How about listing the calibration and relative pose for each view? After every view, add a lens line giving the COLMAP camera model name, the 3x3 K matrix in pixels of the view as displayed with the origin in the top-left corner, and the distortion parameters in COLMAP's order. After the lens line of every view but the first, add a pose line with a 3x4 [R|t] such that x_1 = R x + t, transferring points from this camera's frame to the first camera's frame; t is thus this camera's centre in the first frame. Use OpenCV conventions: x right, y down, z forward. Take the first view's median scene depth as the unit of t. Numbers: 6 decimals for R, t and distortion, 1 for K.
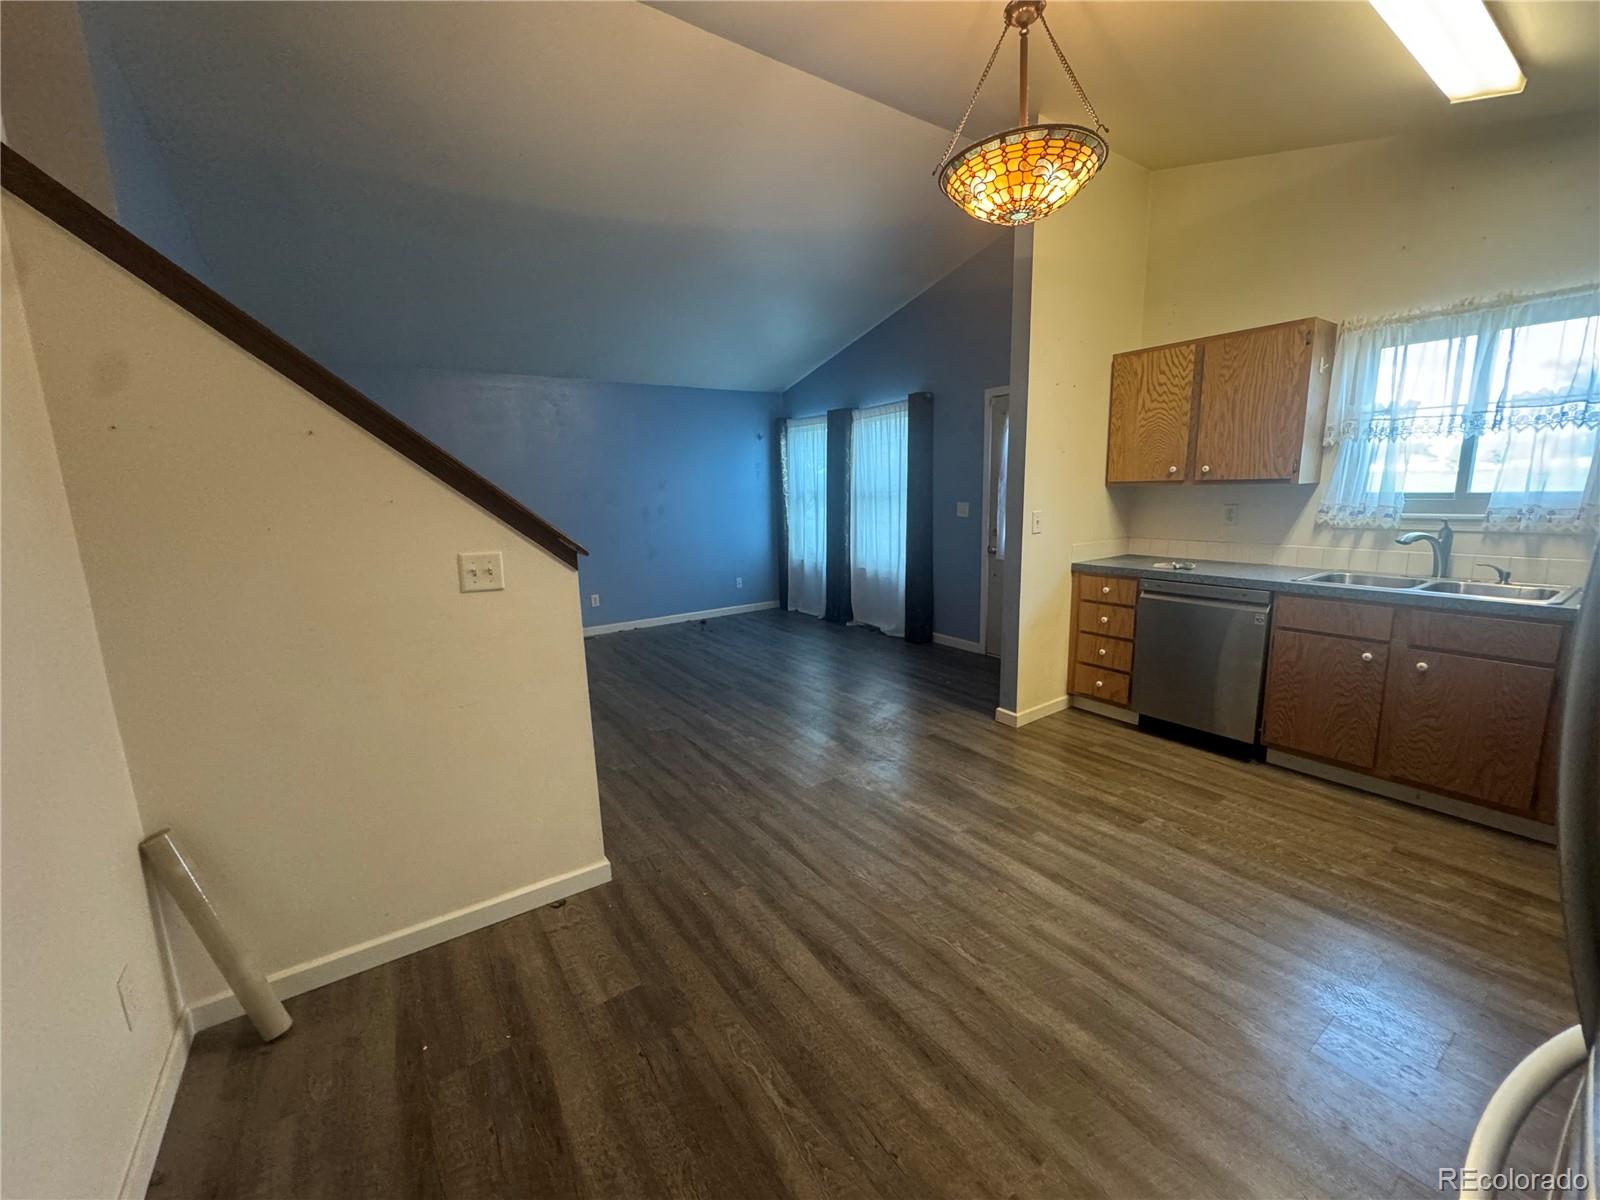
lens RADIAL K [[638.4, 0, 800.0], [0, 638.4, 600.0], [0, 0, 1]] dist [-0.003730, 0.000209]
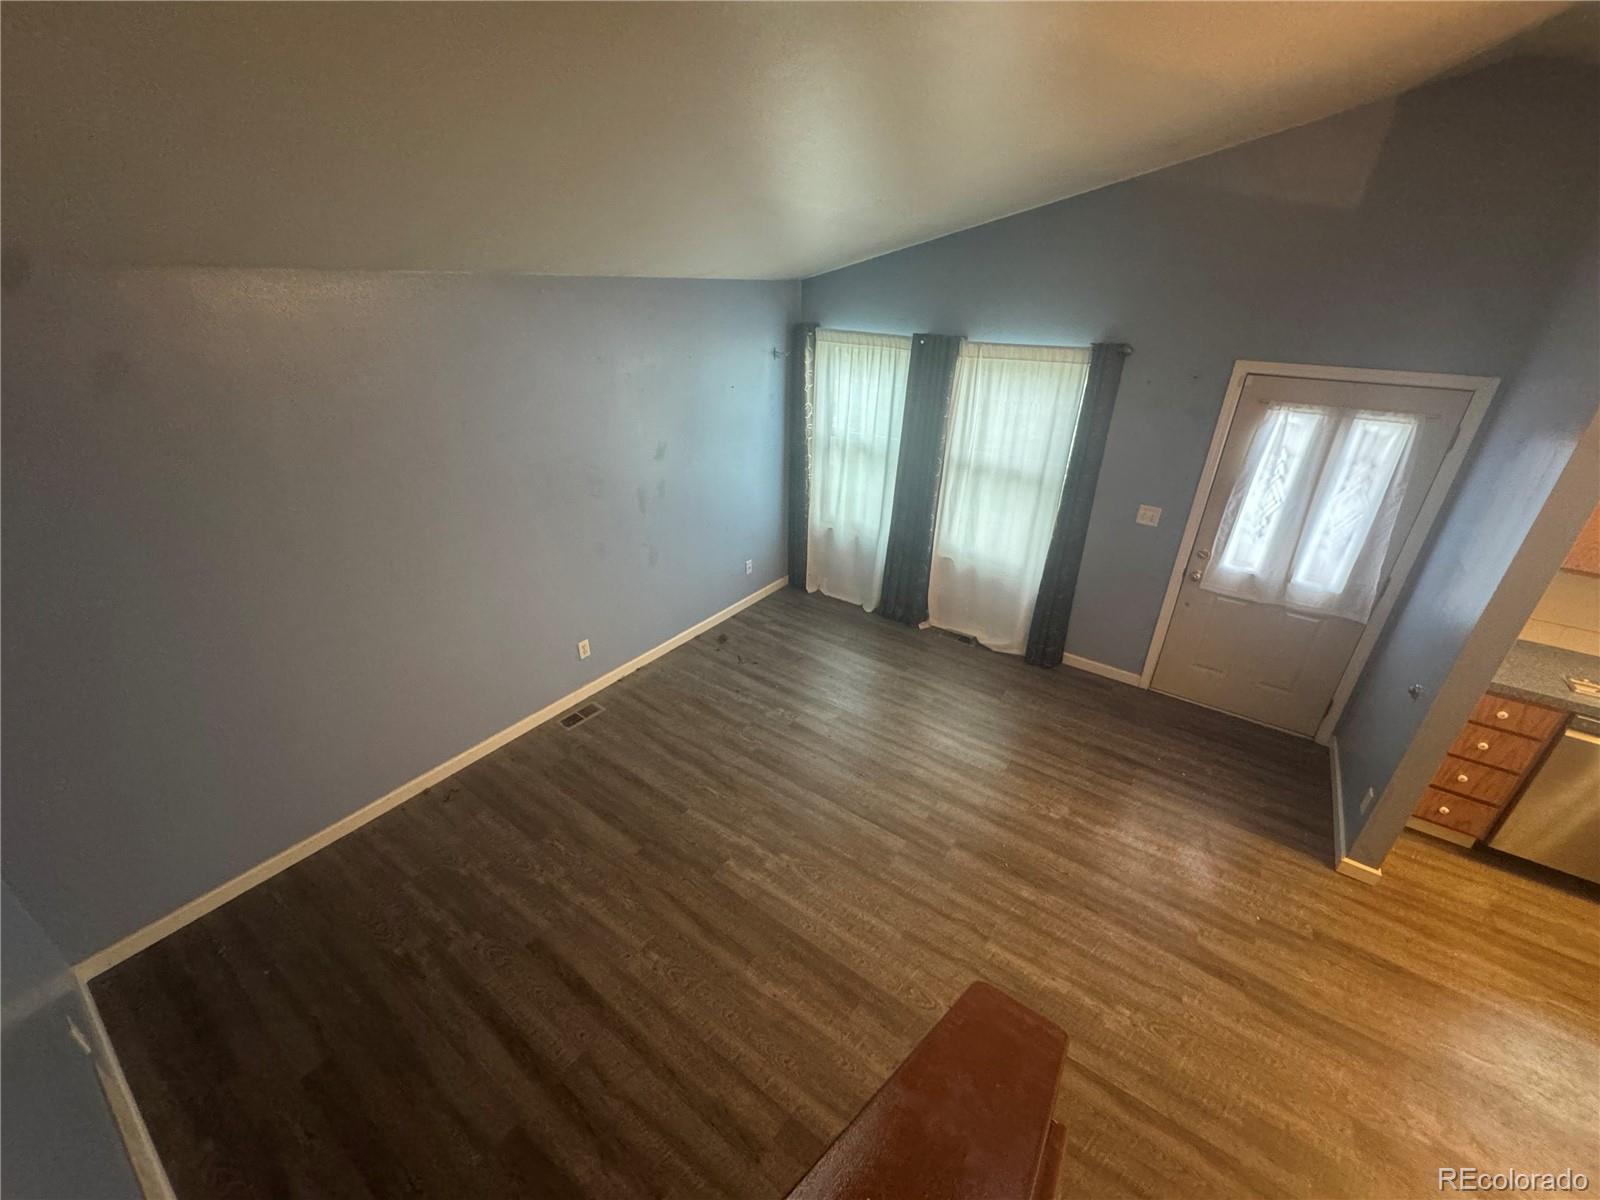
lens RADIAL K [[638.4, 0, 800.0], [0, 638.4, 600.0], [0, 0, 1]] dist [-0.003730, 0.000209]
pose [[0.937944, -0.115003, 0.327161, -0.717374], [0.018602, 0.958737, 0.283684, -0.494596], [-0.346286, -0.259994, 0.901382, 0.816012]]
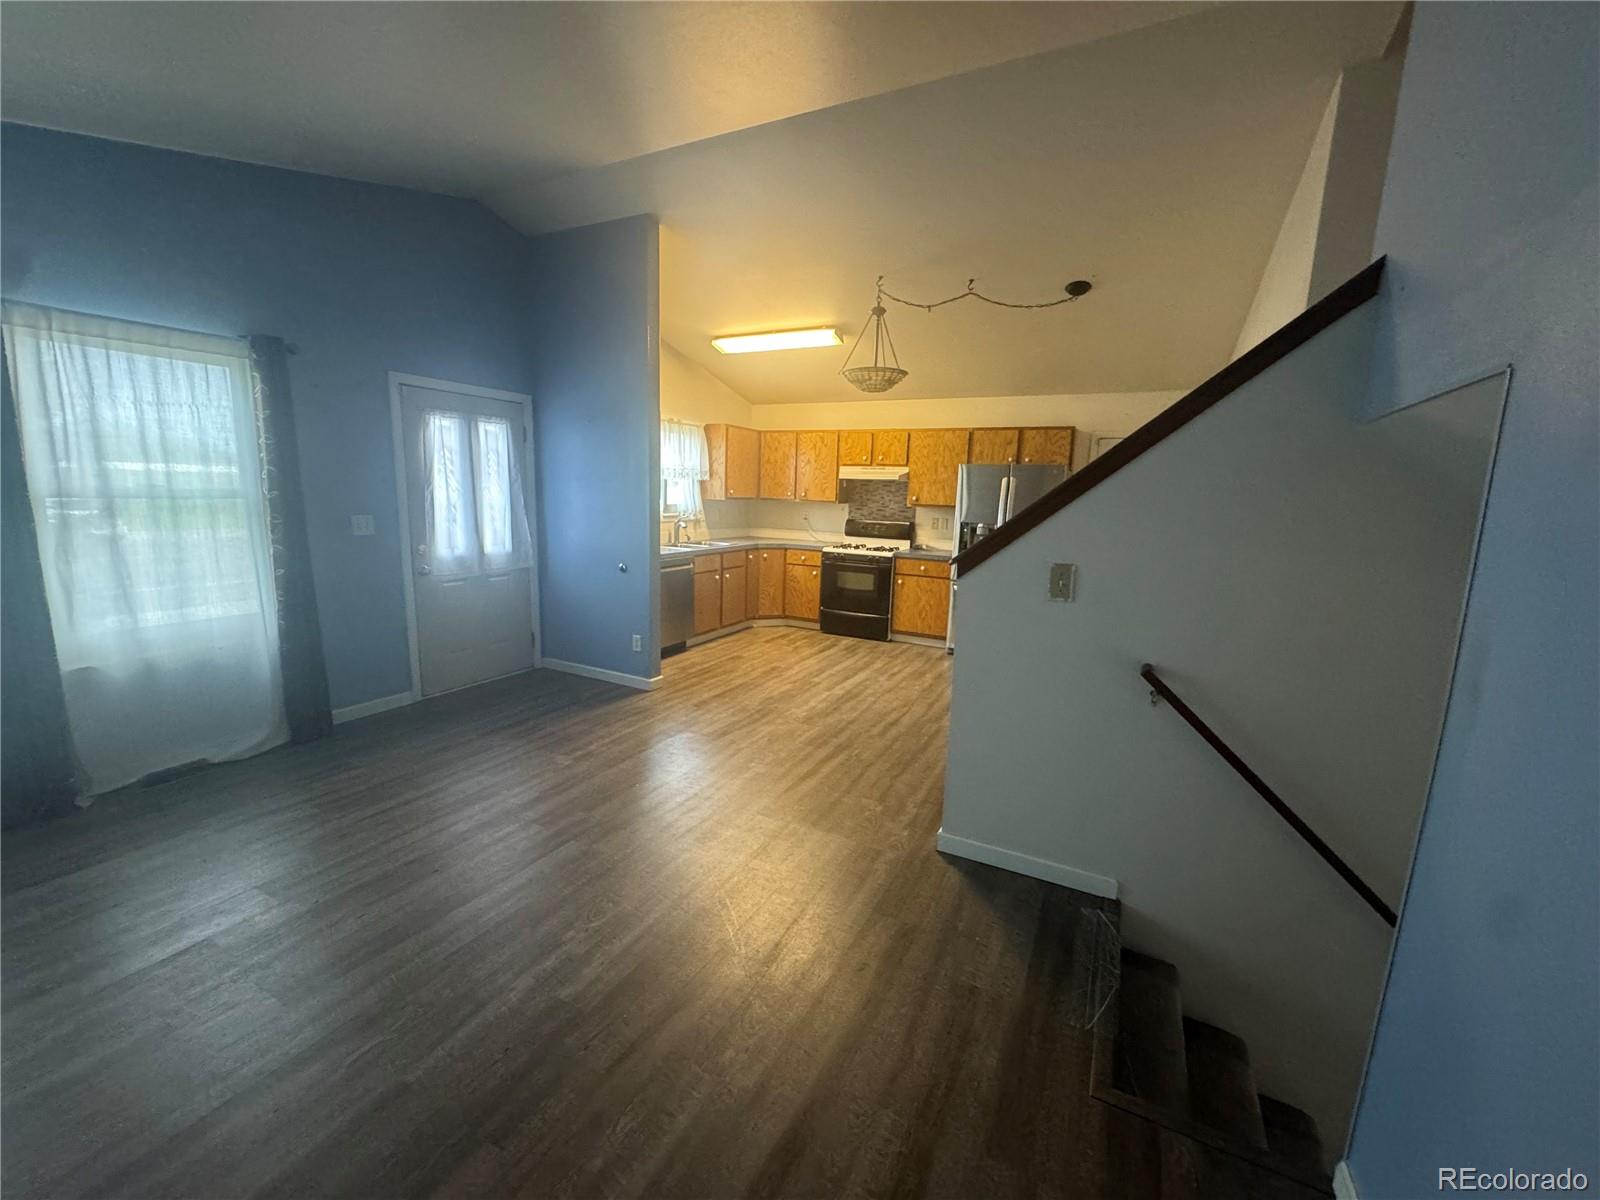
lens RADIAL K [[638.4, 0, 800.0], [0, 638.4, 600.0], [0, 0, 1]] dist [-0.003730, 0.000209]
pose [[-0.474950, -0.137472, 0.869209, -1.161866], [0.133569, 0.965018, 0.225609, -0.290332], [-0.869817, 0.223252, -0.439973, 1.679263]]
